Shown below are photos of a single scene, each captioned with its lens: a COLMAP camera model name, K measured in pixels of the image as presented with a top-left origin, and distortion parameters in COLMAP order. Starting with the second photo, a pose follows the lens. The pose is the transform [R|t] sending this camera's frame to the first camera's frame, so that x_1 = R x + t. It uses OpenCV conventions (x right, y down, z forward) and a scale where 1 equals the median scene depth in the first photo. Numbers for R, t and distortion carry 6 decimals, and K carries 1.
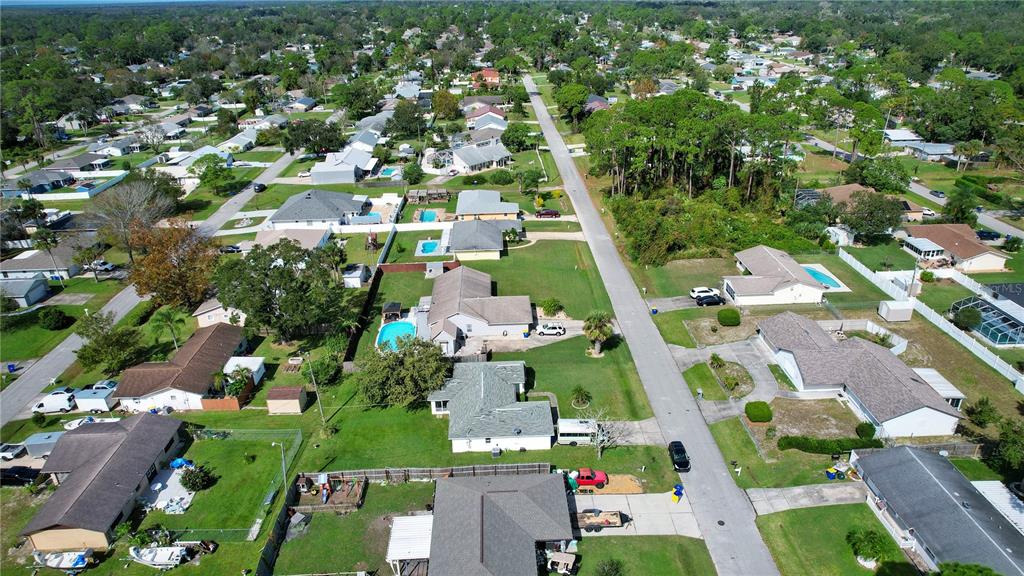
lens RADIAL K [[672.0, 0, 512.0], [0, 672.0, 288.0], [0, 0, 1]] dist [-0.044908, -0.000397]
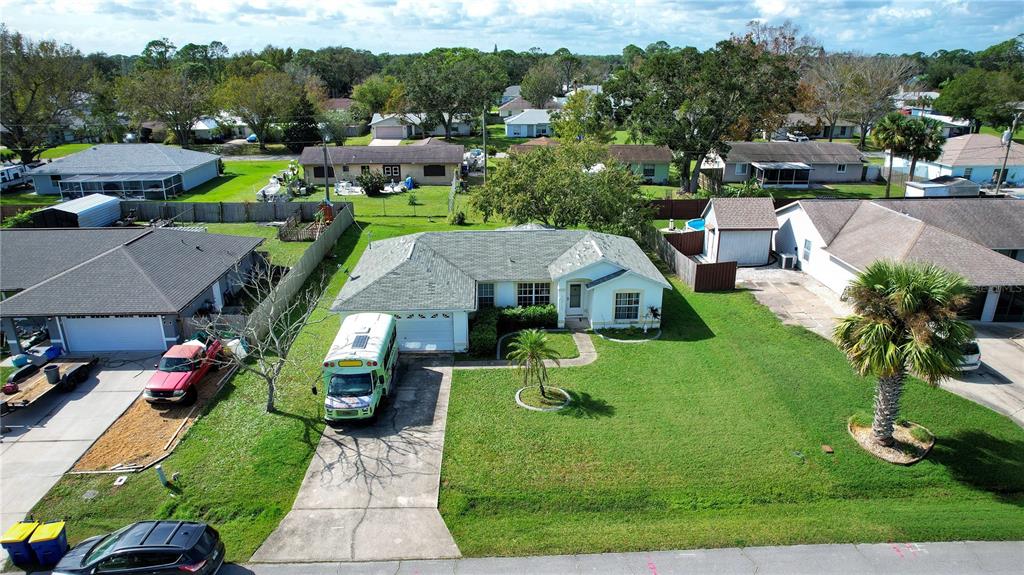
lens RADIAL K [[656.9, 0, 512.0], [0, 656.9, 287.5], [0, 0, 1]] dist [-0.069220, 0.052911]
pose [[0.009468, 0.351624, -0.936093, 0.335456], [-0.408692, 0.855738, 0.317307, 0.027100], [0.912623, 0.379569, 0.151808, 0.805414]]
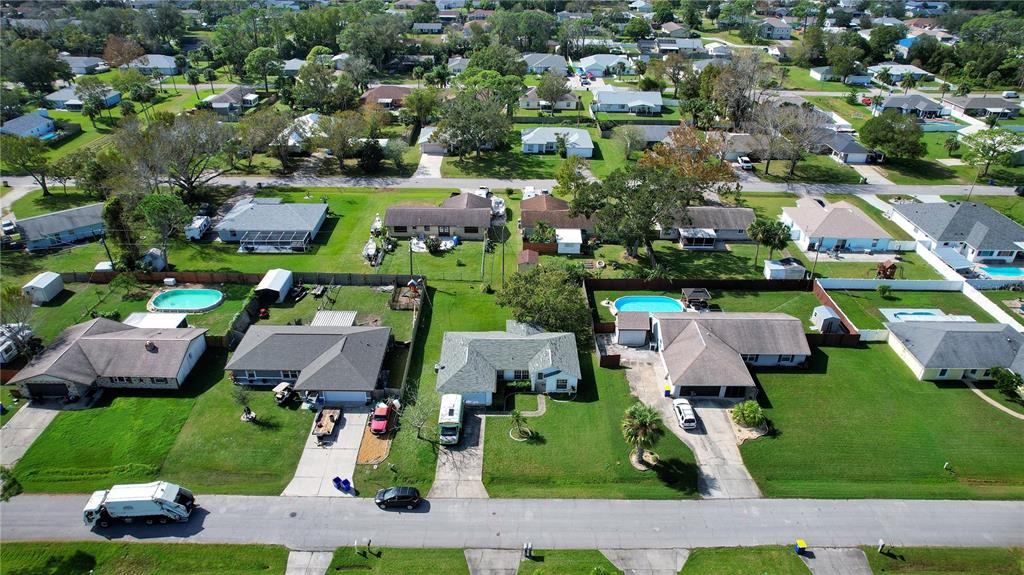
lens RADIAL K [[656.9, 0, 512.0], [0, 656.9, 287.5], [0, 0, 1]] dist [-0.069220, 0.052911]
pose [[-0.030977, 0.517913, -0.854872, 0.631372], [-0.421081, 0.768919, 0.481098, -0.323447], [0.906494, 0.374873, 0.194265, 0.665933]]
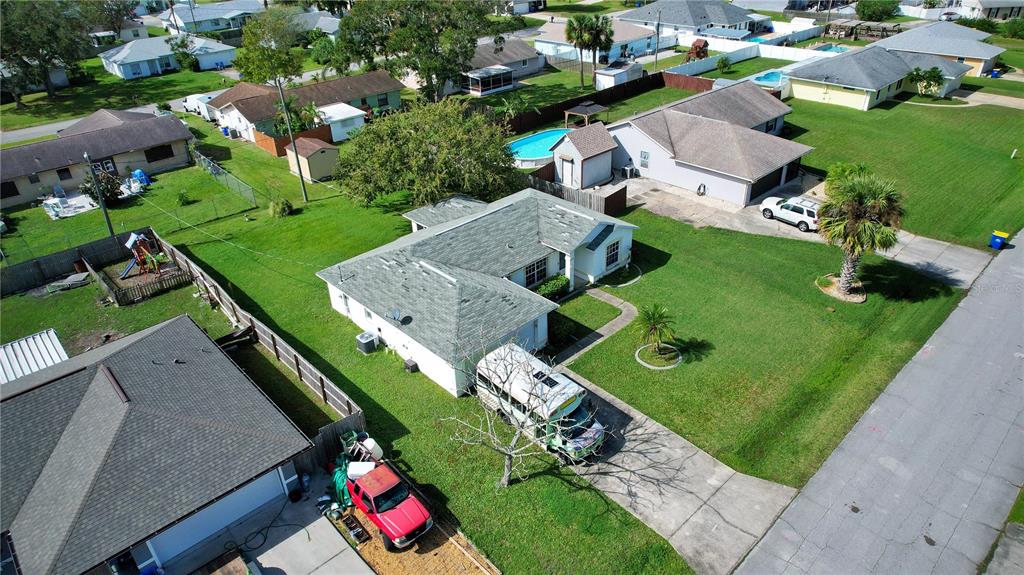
lens RADIAL K [[656.9, 0, 512.0], [0, 656.9, 287.5], [0, 0, 1]] dist [-0.069220, 0.052911]
pose [[0.661927, 0.378722, -0.646856, 0.242198], [-0.289568, 0.925175, 0.245358, 0.058781], [0.691378, 0.024900, 0.722064, 0.584973]]
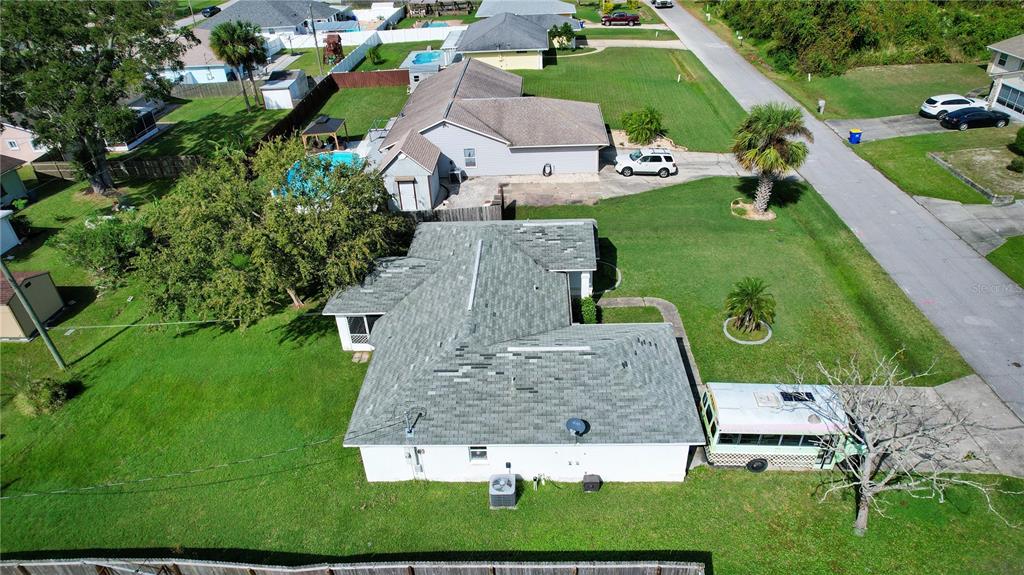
lens RADIAL K [[656.9, 0, 512.0], [0, 656.9, 287.5], [0, 0, 1]] dist [-0.069220, 0.052911]
pose [[0.997198, 0.017738, -0.072677, -0.000381], [-0.007710, 0.990678, 0.136004, 0.089709], [0.074412, -0.135063, 0.988039, 0.564772]]
